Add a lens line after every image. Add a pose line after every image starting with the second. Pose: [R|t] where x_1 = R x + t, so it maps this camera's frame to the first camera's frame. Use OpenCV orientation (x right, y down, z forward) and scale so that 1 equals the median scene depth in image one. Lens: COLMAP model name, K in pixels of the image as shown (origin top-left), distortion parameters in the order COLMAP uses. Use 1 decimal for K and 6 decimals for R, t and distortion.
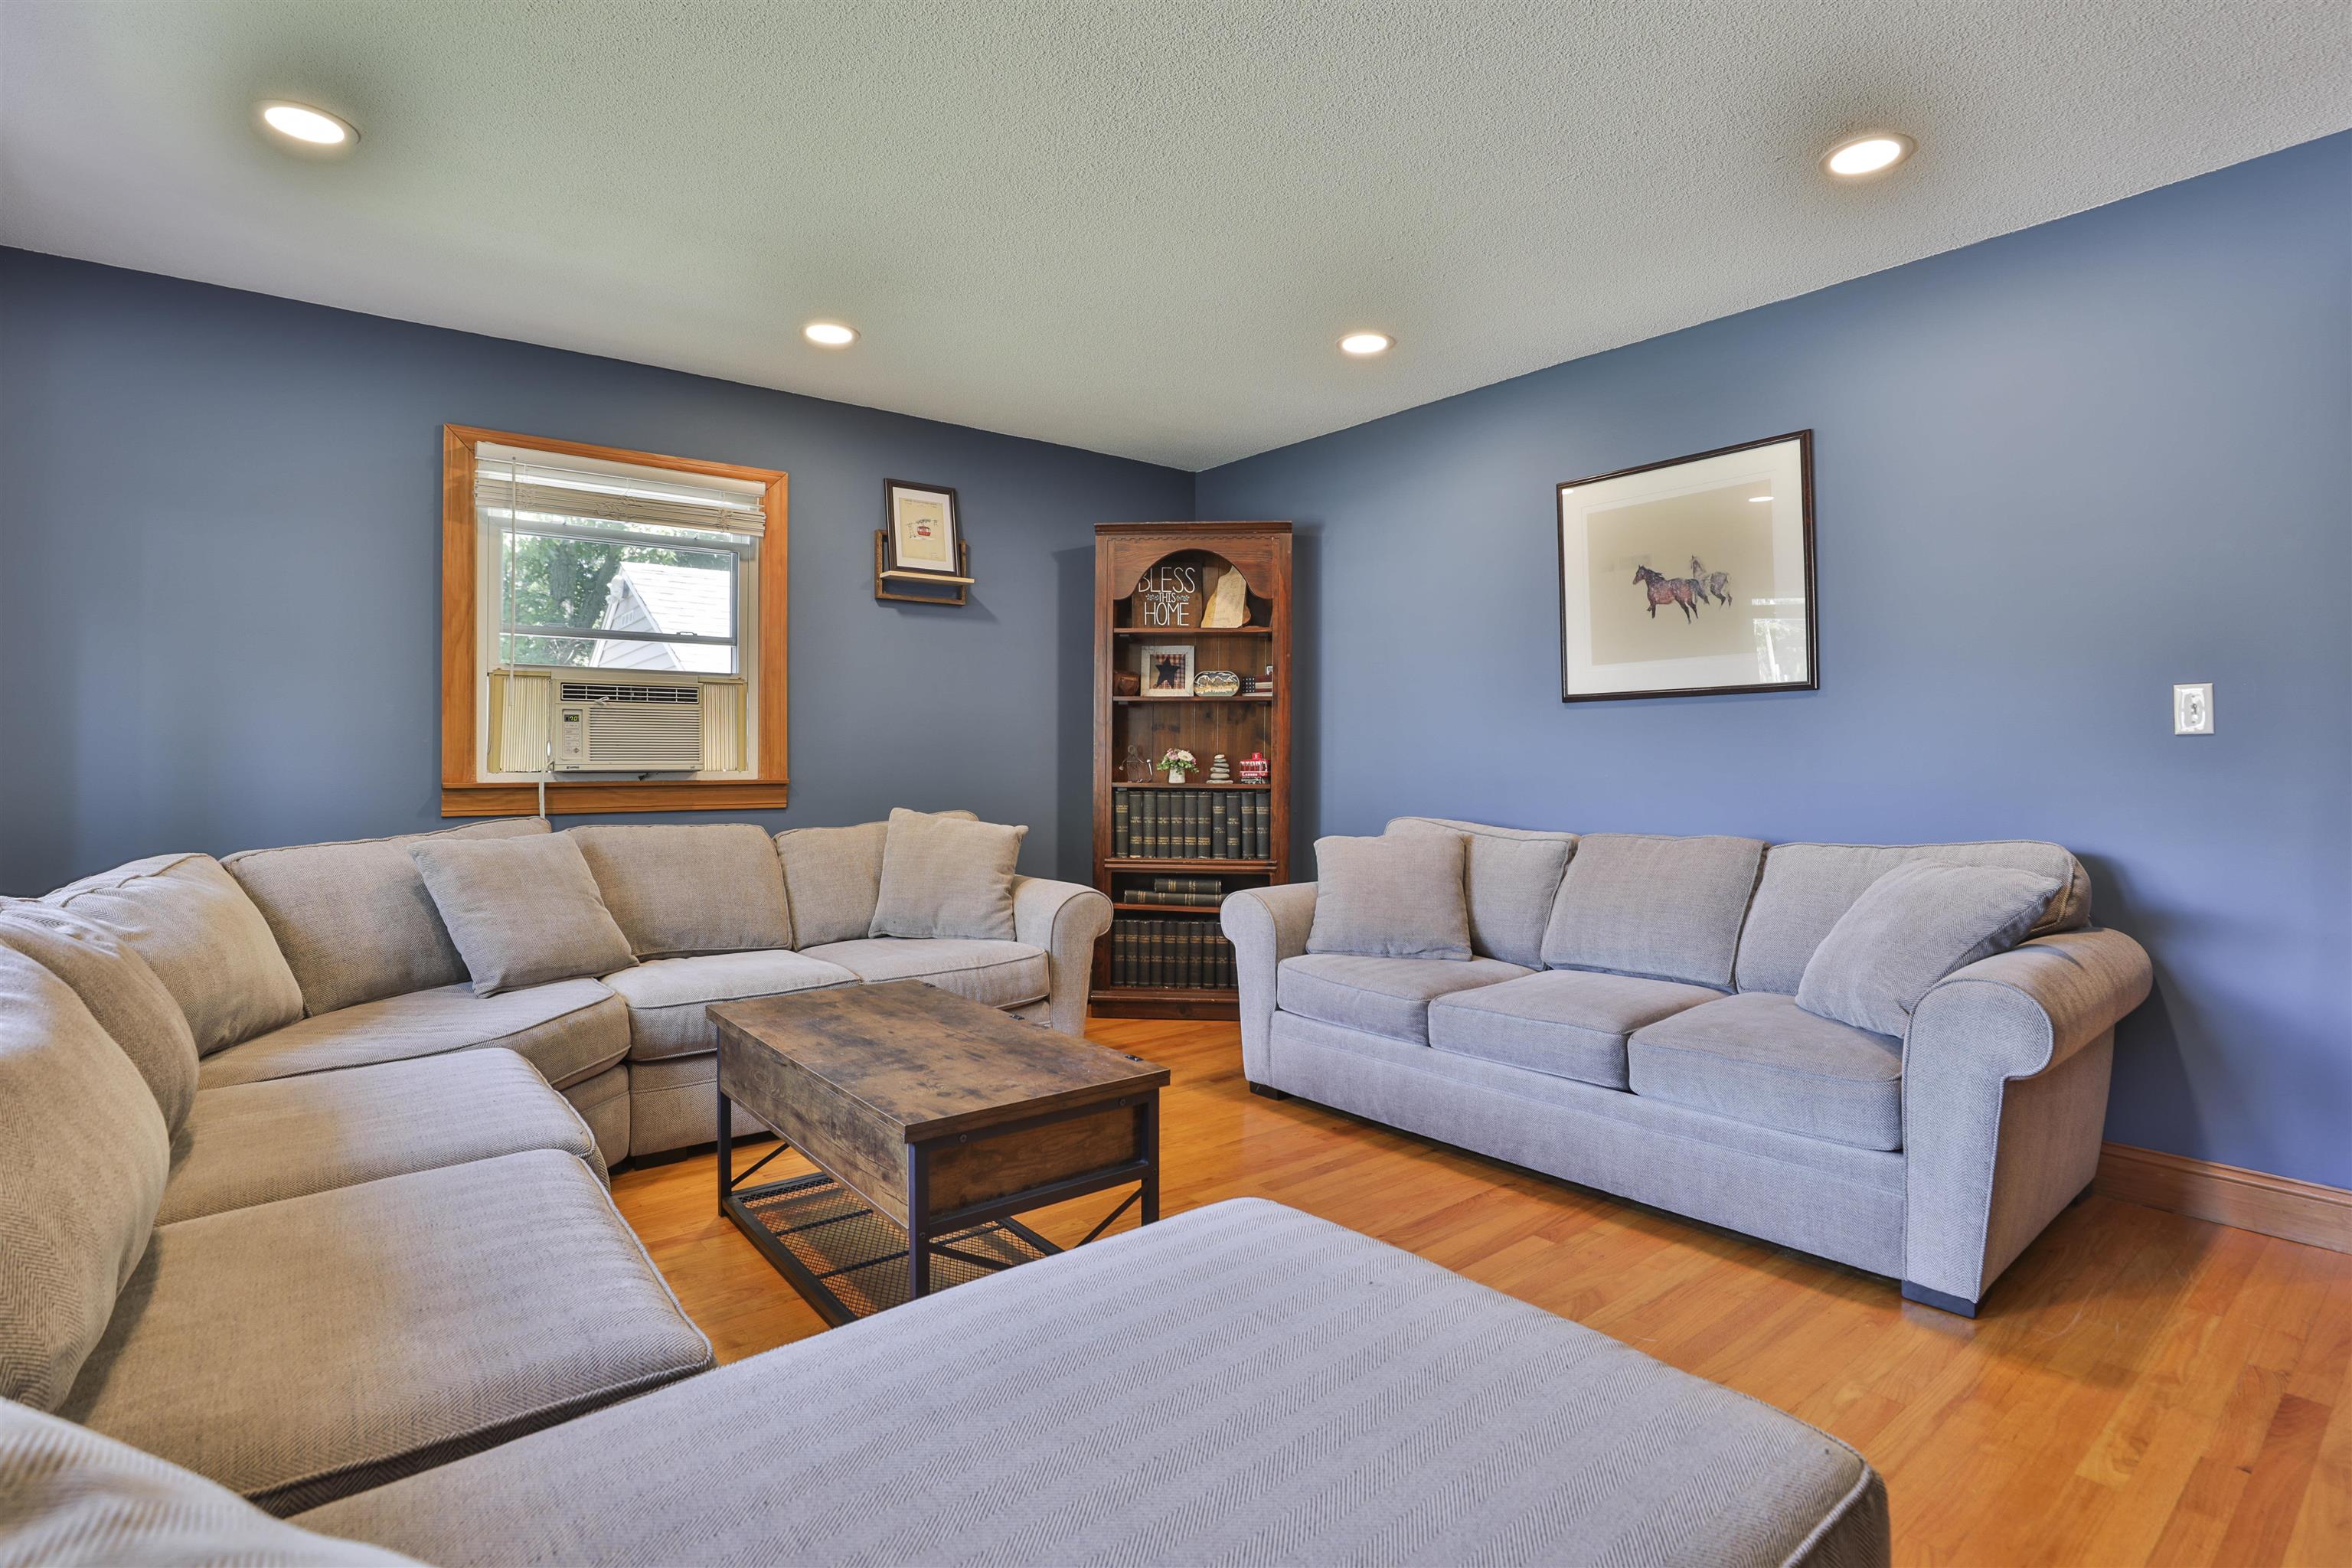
lens RADIAL K [[1118.8, 0, 1159.6], [0, 1118.8, 744.8], [0, 0, 1]] dist [-0.030970, 0.000610]
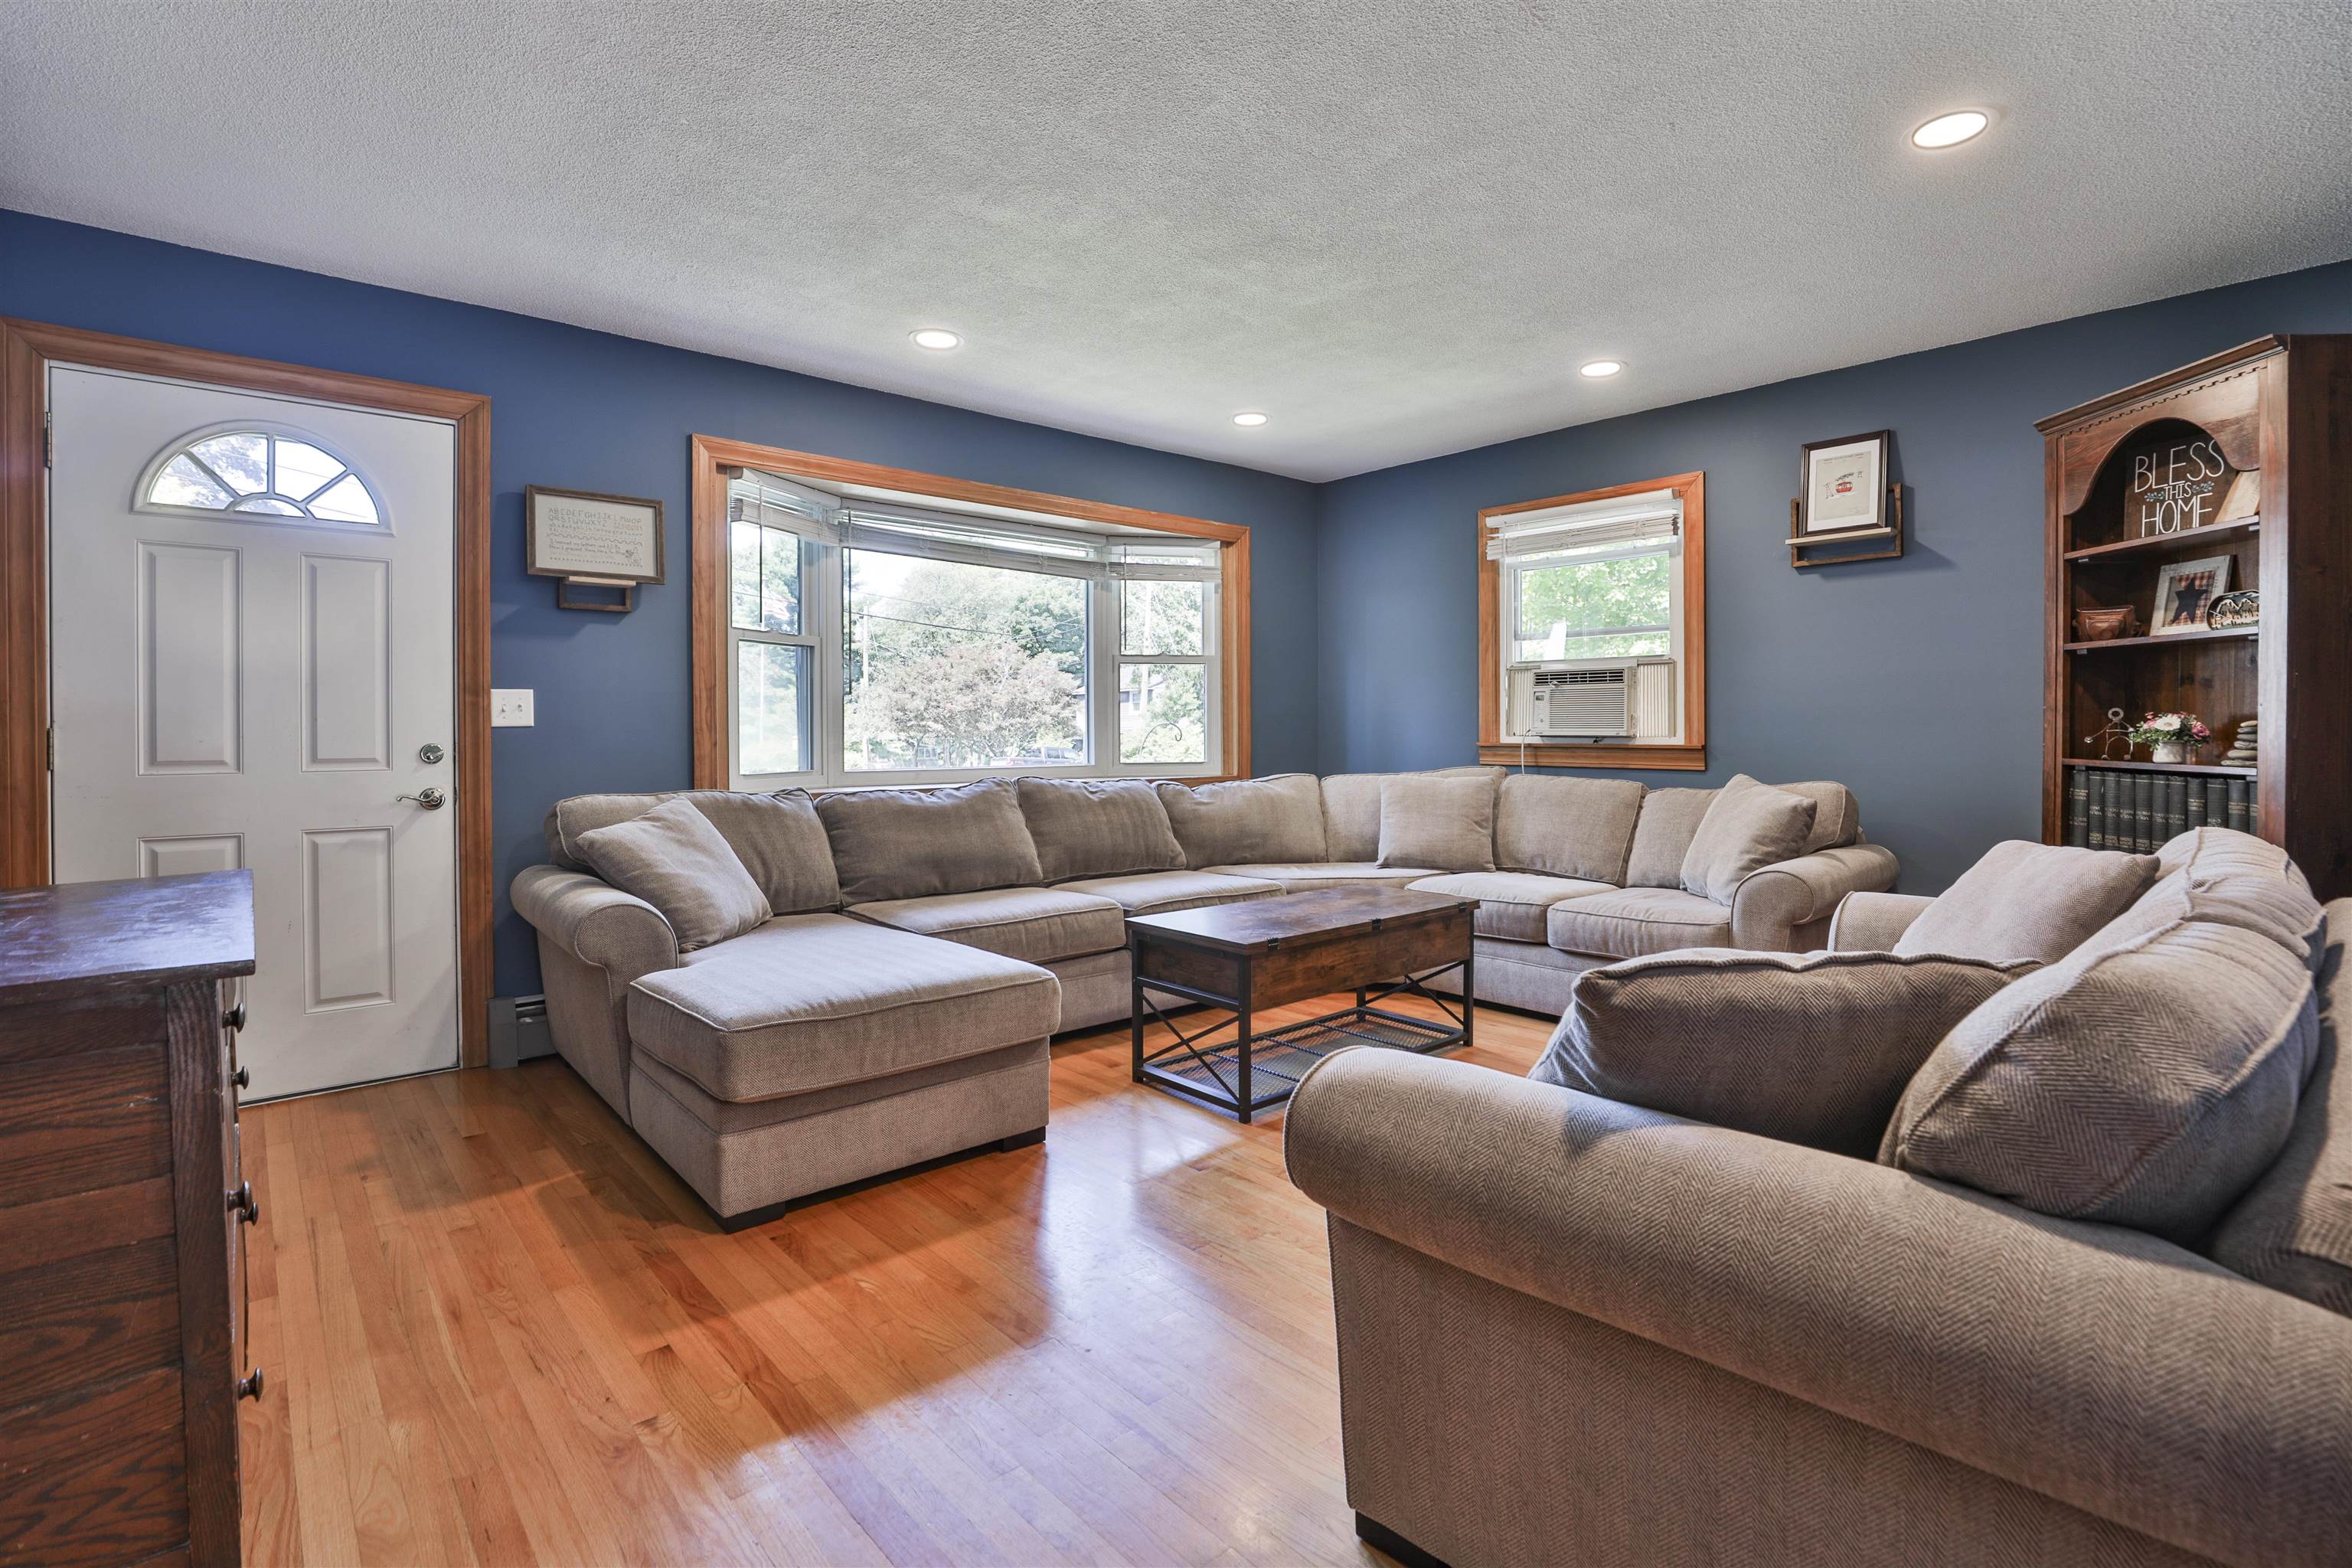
lens RADIAL K [[1085.3, 0, 1245.1], [0, 1085.3, 736.2], [0, 0, 1]] dist [-0.030861, 0.000030]
pose [[0.106483, 0.010125, -0.994263, 0.705759], [0.015233, 0.999814, 0.011813, 0.002150], [0.994198, -0.016403, 0.106309, 0.429808]]
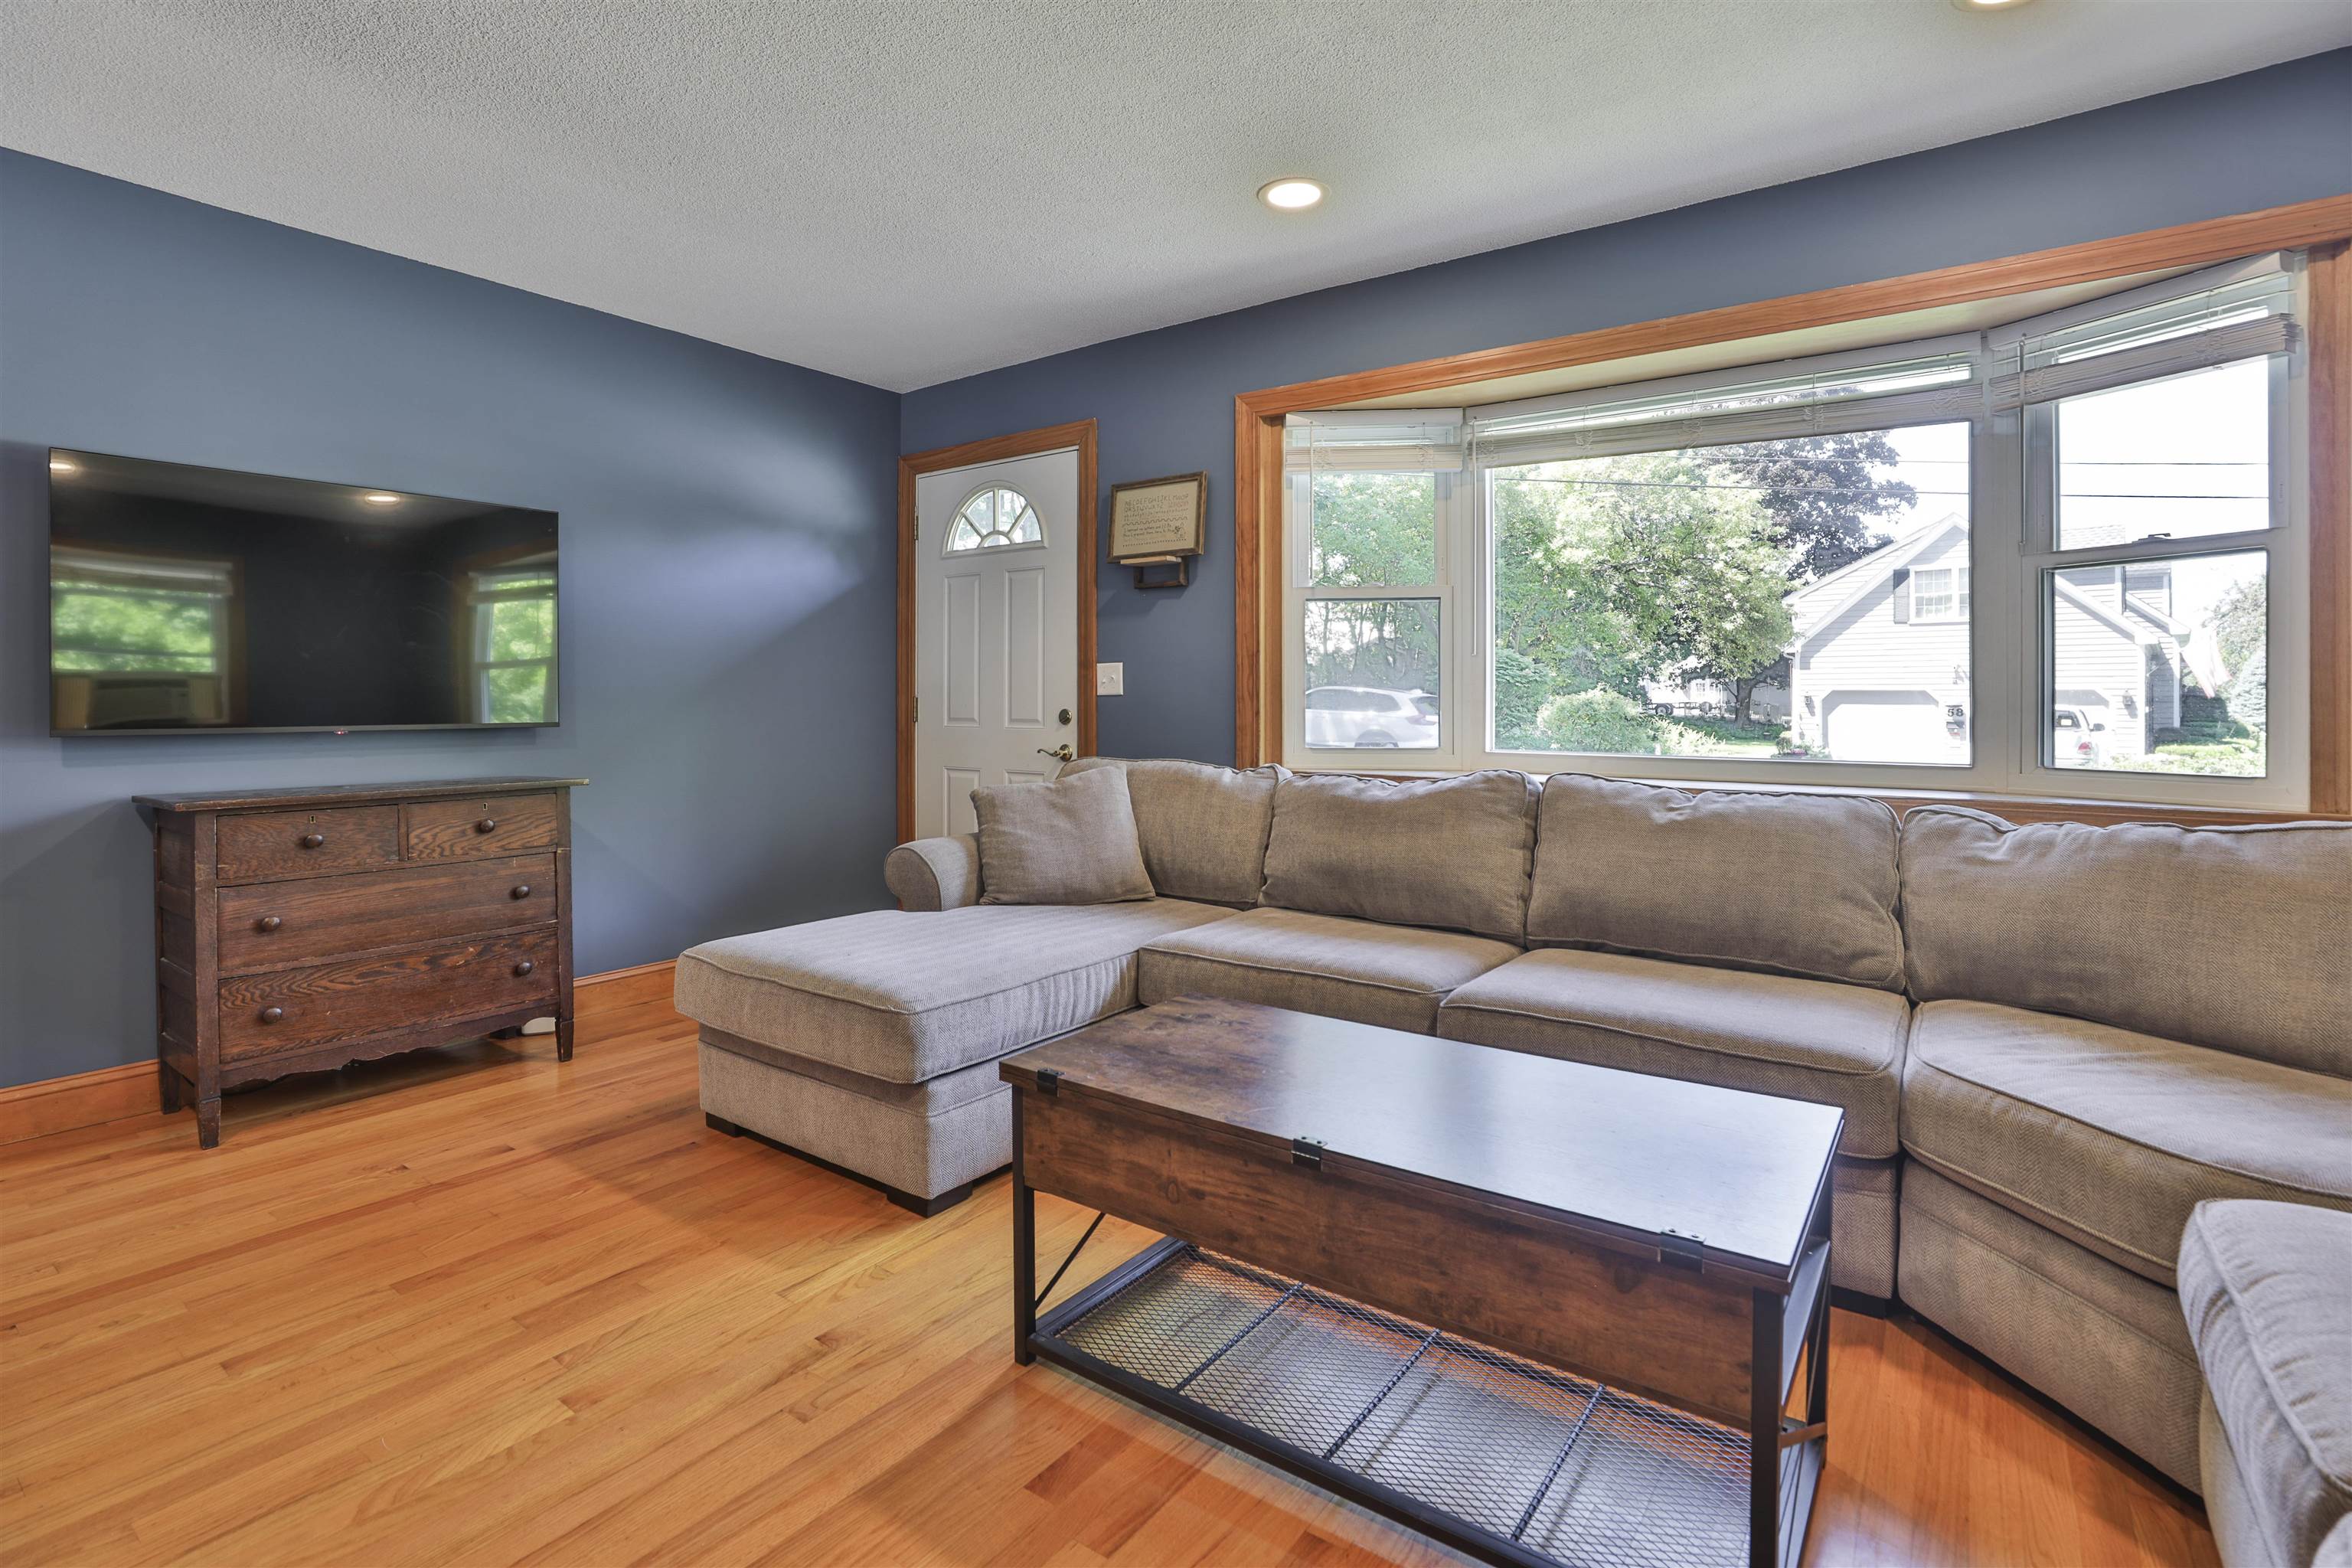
lens RADIAL K [[1109.7, 0, 1154.1], [0, 1109.7, 701.2], [0, 0, 1]] dist [-0.030445, 0.000678]
pose [[-0.962701, -0.004789, -0.270525, 0.065388], [0.000051, 0.999840, -0.017880, 0.018879], [0.270567, -0.017227, -0.962547, 0.919695]]
